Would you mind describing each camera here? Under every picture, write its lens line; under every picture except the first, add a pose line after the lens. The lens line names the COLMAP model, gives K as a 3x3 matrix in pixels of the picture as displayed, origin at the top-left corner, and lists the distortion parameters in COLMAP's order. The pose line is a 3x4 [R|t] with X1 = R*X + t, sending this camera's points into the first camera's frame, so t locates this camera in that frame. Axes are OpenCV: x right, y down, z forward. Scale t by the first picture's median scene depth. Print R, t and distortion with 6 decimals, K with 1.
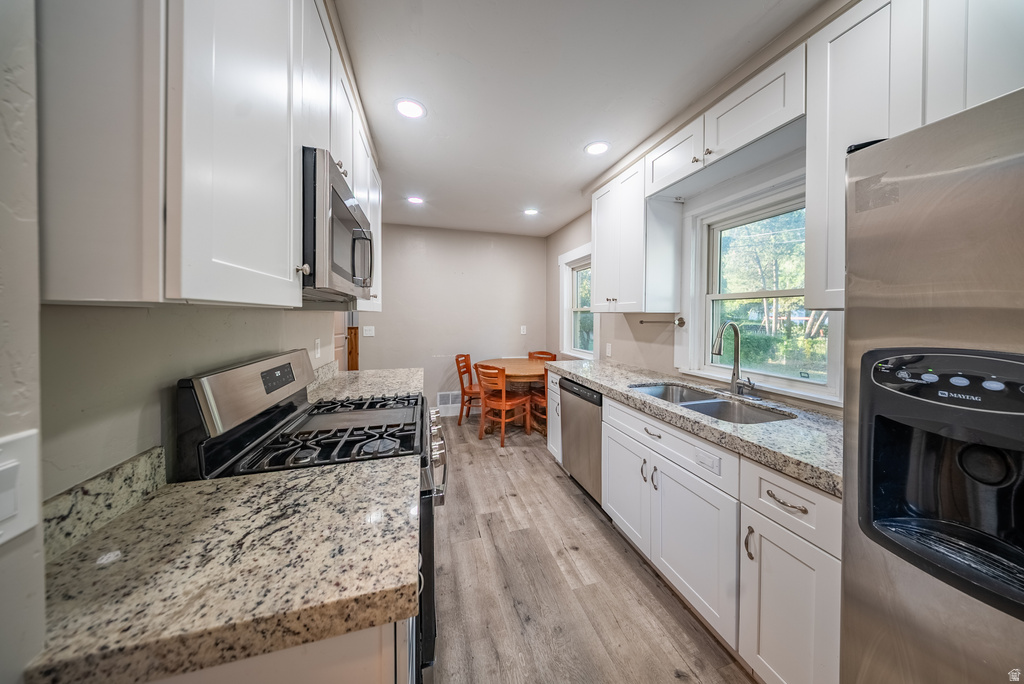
lens RADIAL K [[306.9, 0, 515.2], [0, 306.9, 319.5], [0, 0, 1]] dist [0.000114, -0.000001]
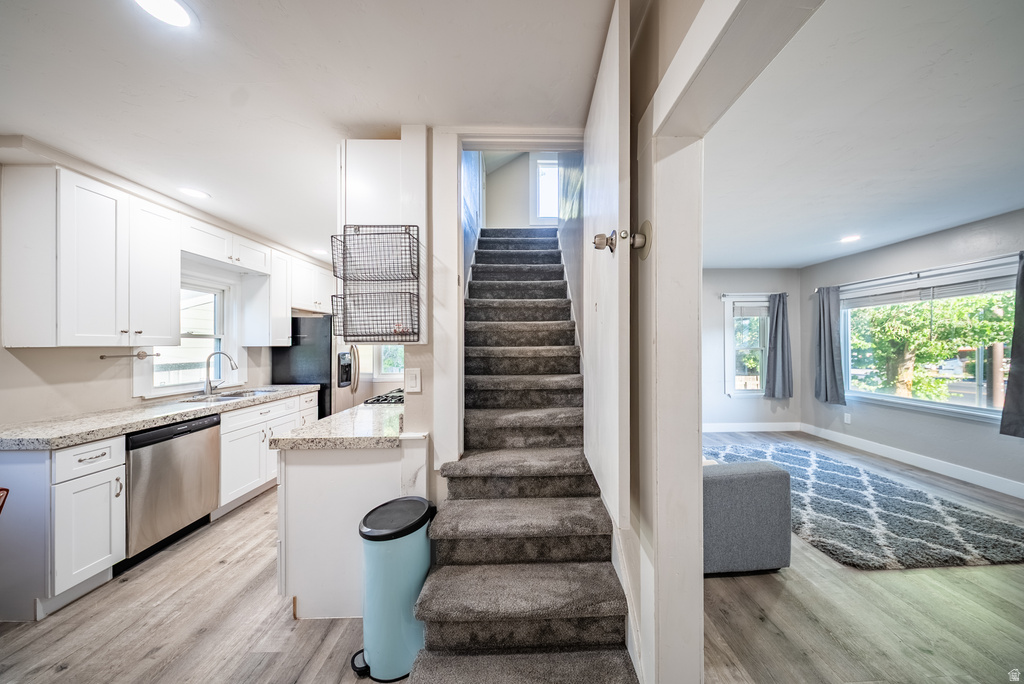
lens RADIAL K [[322.0, 0, 529.3], [0, 322.0, 341.8], [0, 0, 1]] dist [-0.008802, -0.000053]
pose [[-0.964985, 0.004193, 0.262271, -1.144176], [0.005726, 0.999971, 0.005081, -0.038321], [-0.262242, 0.006405, -0.964981, 1.759043]]
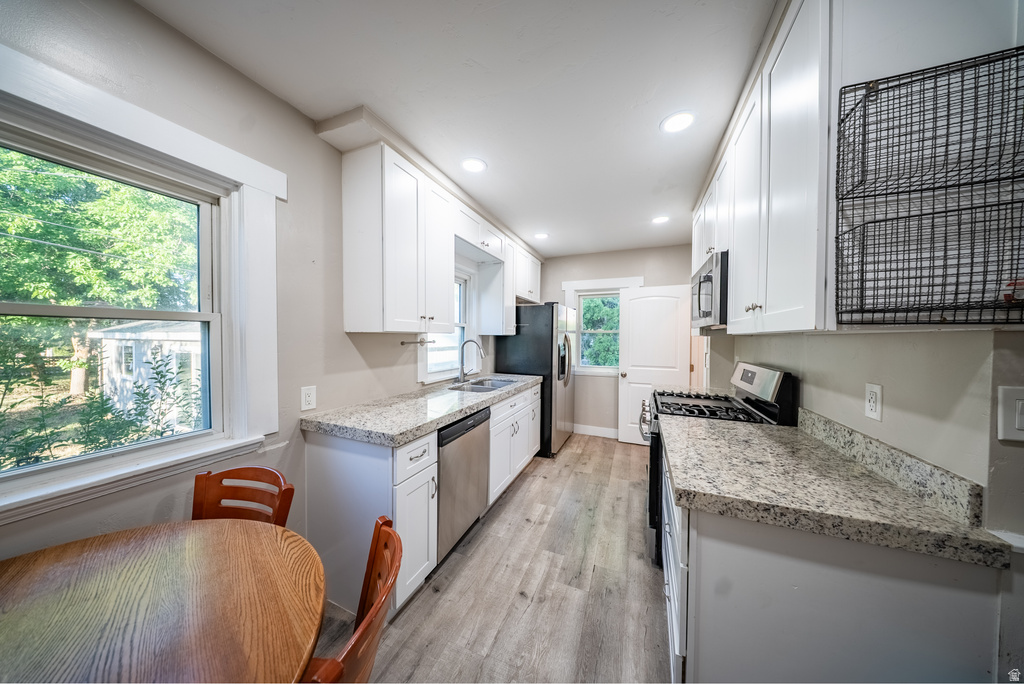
lens RADIAL K [[297.8, 0, 512.0], [0, 297.8, 342.0], [0, 0, 1]] dist [-0.000122, 0.000006]
pose [[-0.769470, -0.020599, 0.638350, -0.440511], [-0.002555, 0.999571, 0.029176, -0.024809], [-0.638677, 0.020819, -0.769193, 1.655806]]
